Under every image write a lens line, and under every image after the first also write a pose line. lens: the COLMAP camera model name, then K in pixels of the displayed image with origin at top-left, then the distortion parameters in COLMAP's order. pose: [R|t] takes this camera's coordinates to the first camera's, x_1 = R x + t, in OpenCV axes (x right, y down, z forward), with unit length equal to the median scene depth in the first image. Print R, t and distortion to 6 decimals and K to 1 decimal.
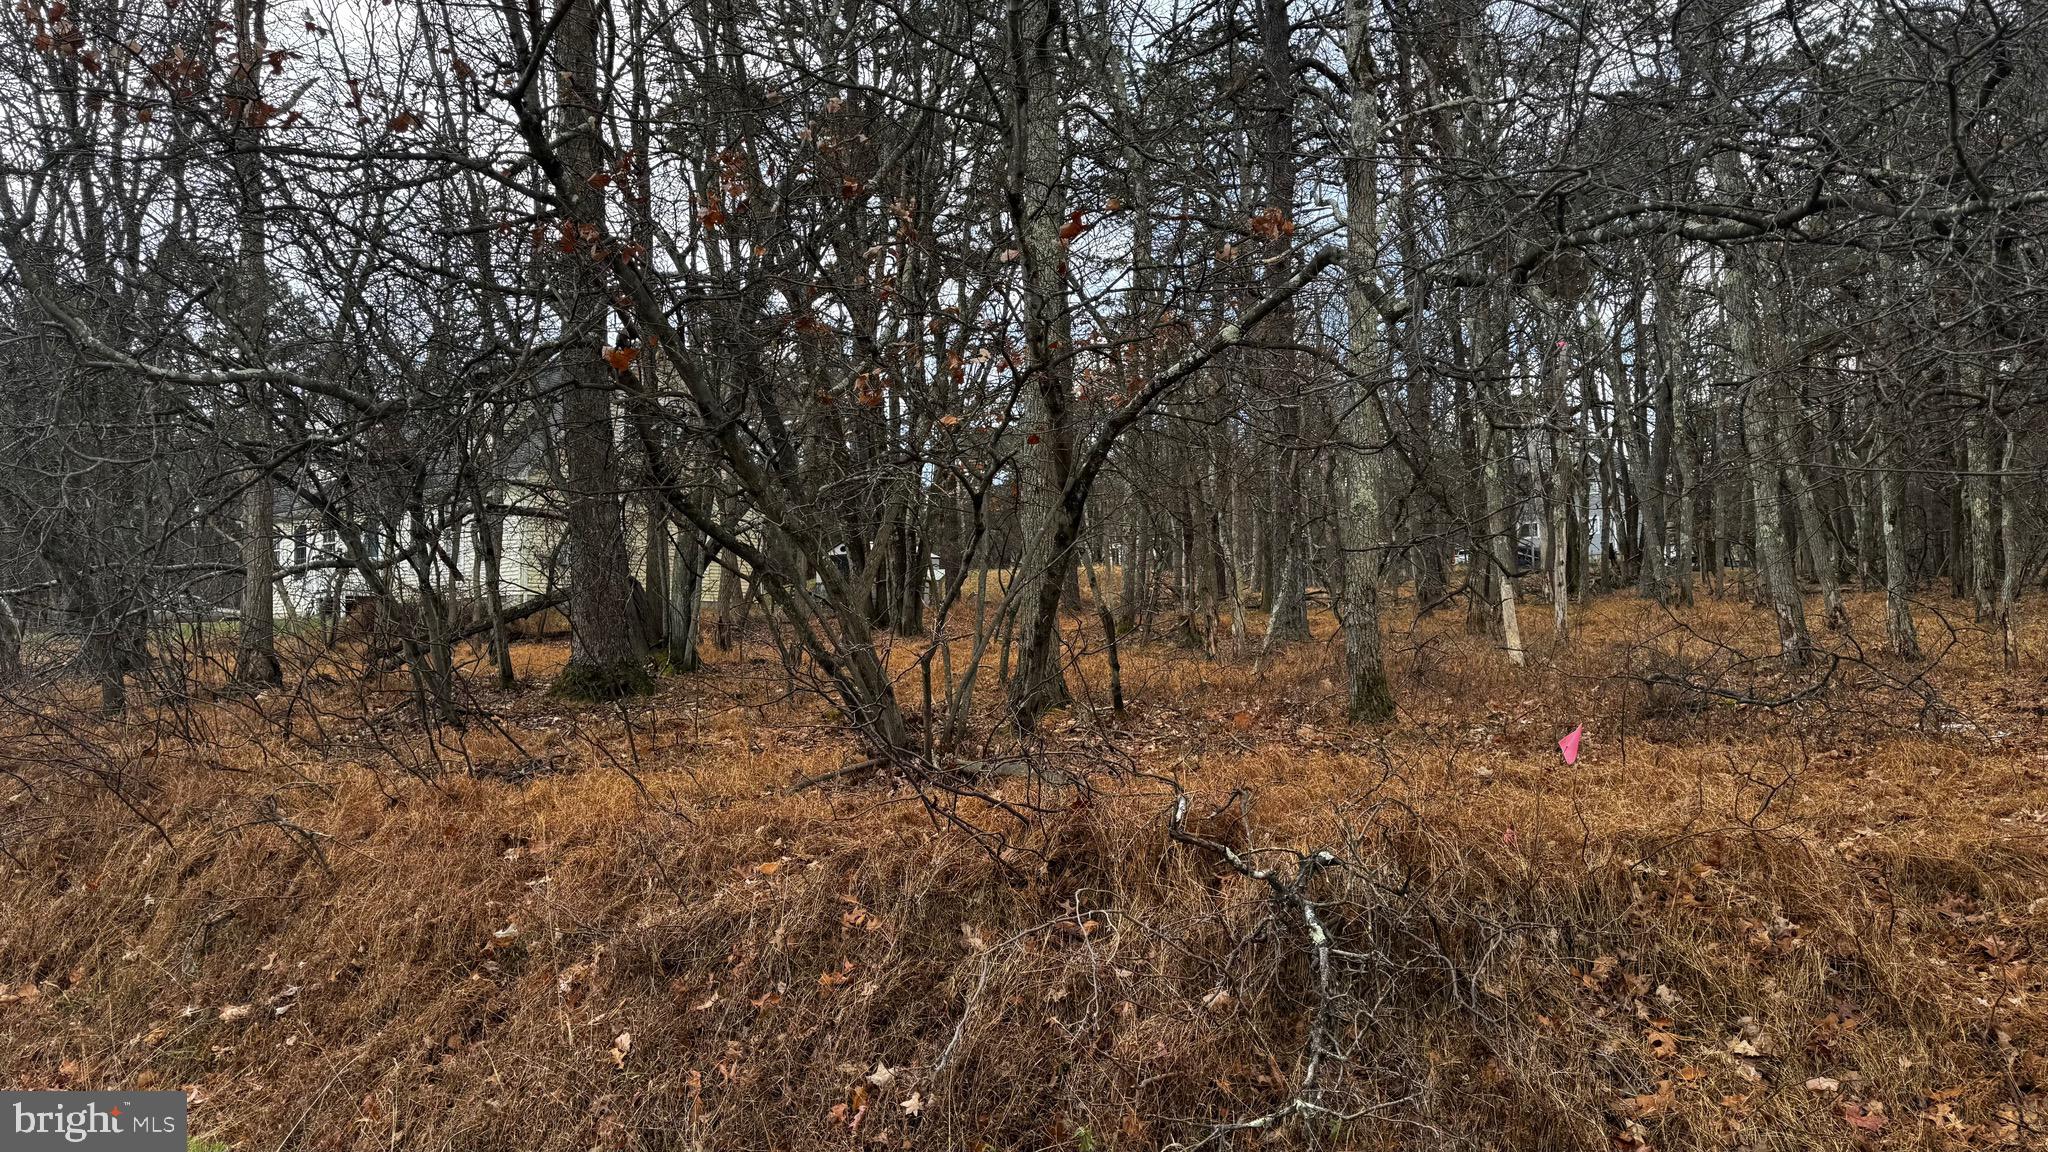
lens RADIAL K [[1625.2, 0, 1016.7], [0, 1625.2, 587.8], [0, 0, 1]] dist [0.084349, -0.142765]
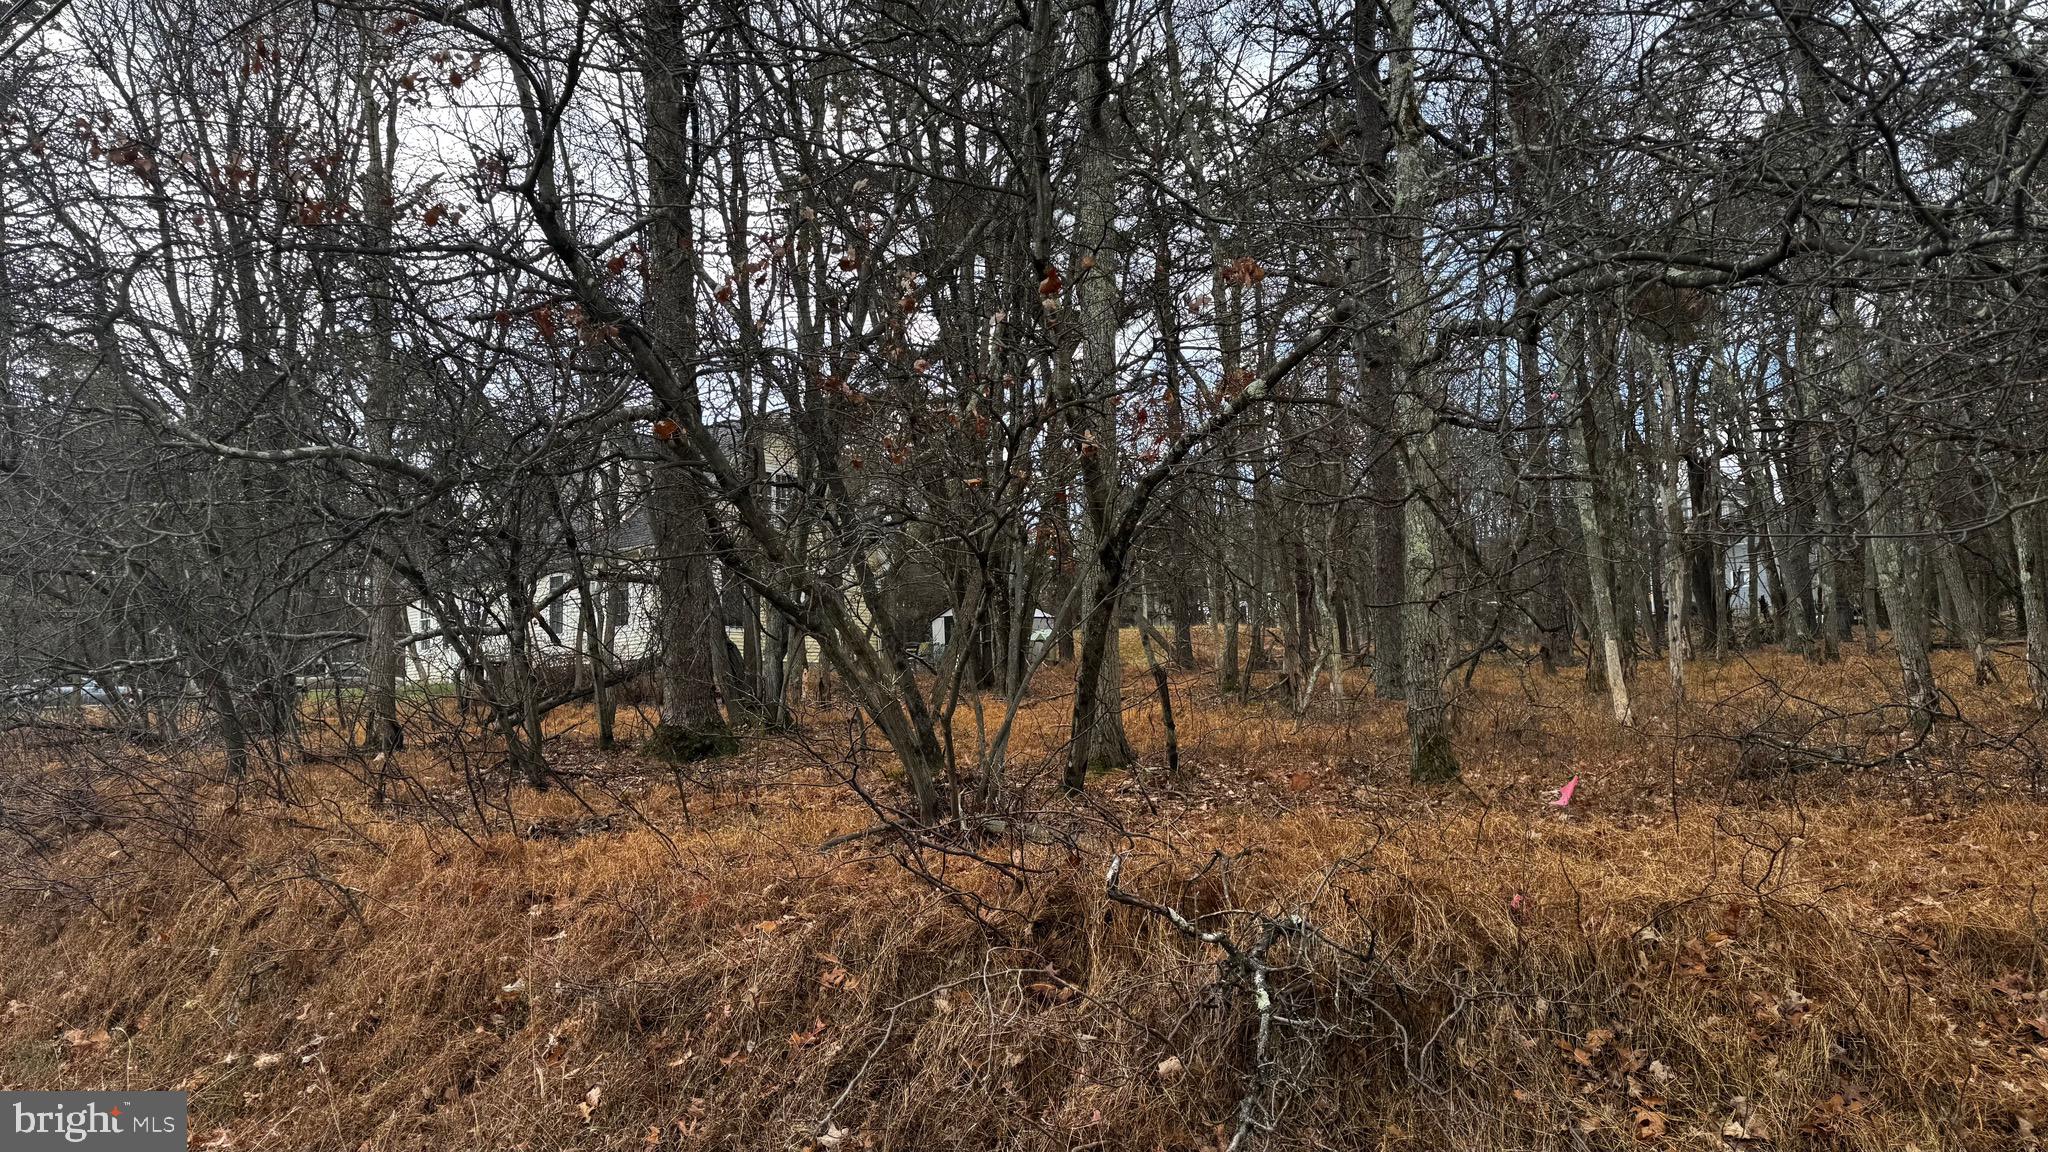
lens RADIAL K [[1625.2, 0, 1036.5], [0, 1625.2, 570.2], [0, 0, 1]] dist [0.084349, -0.142765]
pose [[0.993117, -0.014266, -0.116252, 0.138273], [0.008687, 0.998793, -0.048351, 0.001459], [0.116801, 0.047009, 0.992042, 0.003202]]
